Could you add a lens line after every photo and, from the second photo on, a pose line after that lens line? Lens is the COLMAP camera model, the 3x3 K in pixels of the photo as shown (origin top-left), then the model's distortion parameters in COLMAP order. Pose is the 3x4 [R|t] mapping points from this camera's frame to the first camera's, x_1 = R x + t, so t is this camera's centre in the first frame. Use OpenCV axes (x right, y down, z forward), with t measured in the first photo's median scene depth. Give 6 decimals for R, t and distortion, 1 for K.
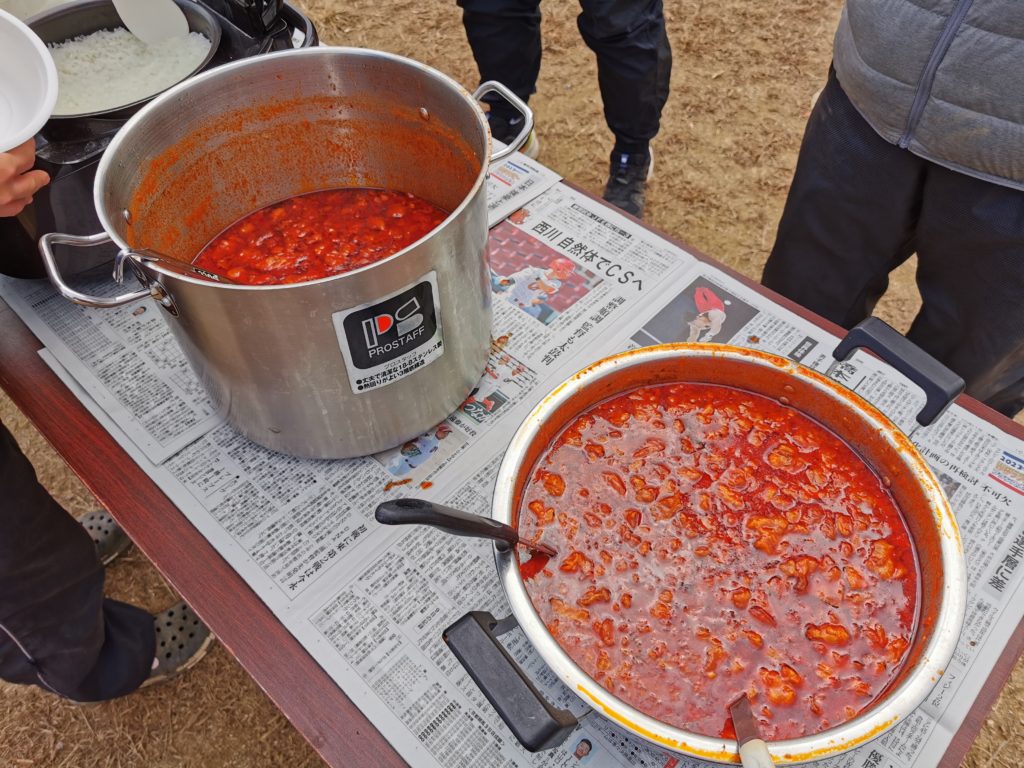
lens RADIAL K [[792.6, 0, 512.0], [0, 792.6, 384.0], [0, 0, 1]] dist [0.019699, -0.000395]
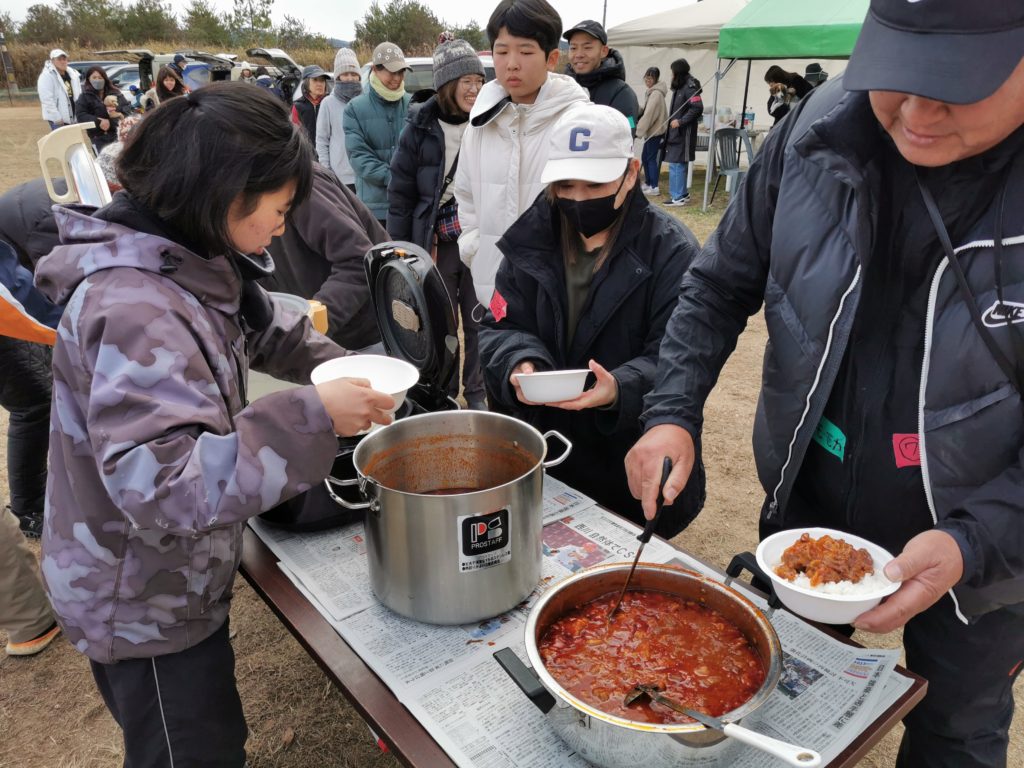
lens RADIAL K [[792.6, 0, 512.0], [0, 792.6, 384.0], [0, 0, 1]] dist [0.019699, -0.000395]
pose [[0.989729, 0.053846, -0.132427, 0.123707], [-0.113925, 0.856678, -0.503114, 0.485717], [0.086357, 0.513033, 0.854014, -0.687156]]
